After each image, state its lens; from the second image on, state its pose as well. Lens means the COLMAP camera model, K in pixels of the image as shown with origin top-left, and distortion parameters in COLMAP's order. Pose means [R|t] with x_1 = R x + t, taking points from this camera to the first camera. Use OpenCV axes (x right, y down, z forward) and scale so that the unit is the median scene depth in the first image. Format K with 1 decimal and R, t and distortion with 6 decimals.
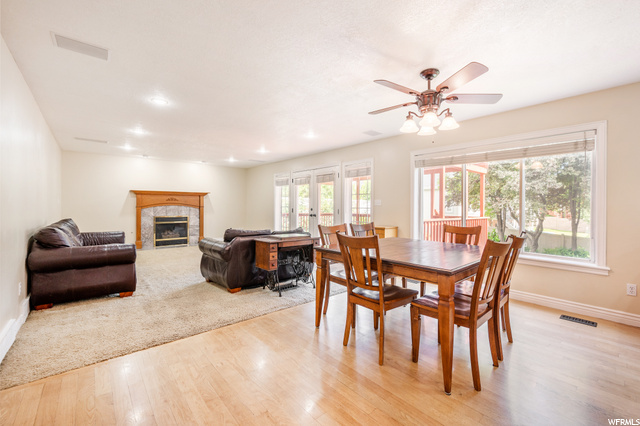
lens RADIAL K [[275.3, 0, 320.0], [0, 275.3, 213.0], [0, 0, 1]] dist [0.001313, 0.000233]
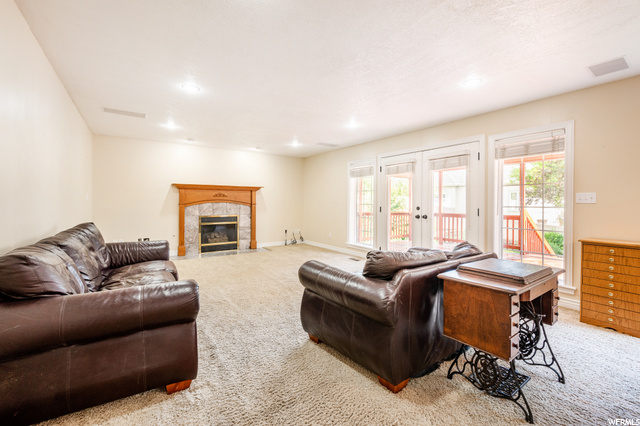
lens RADIAL K [[275.6, 0, 320.0], [0, 275.6, 213.0], [0, 0, 1]] dist [-0.000697, -0.000155]
pose [[0.995323, 0.005240, -0.096460, -0.180239], [-0.004332, 0.999944, 0.009619, -0.006080], [0.096505, -0.009156, 0.995290, 0.238519]]
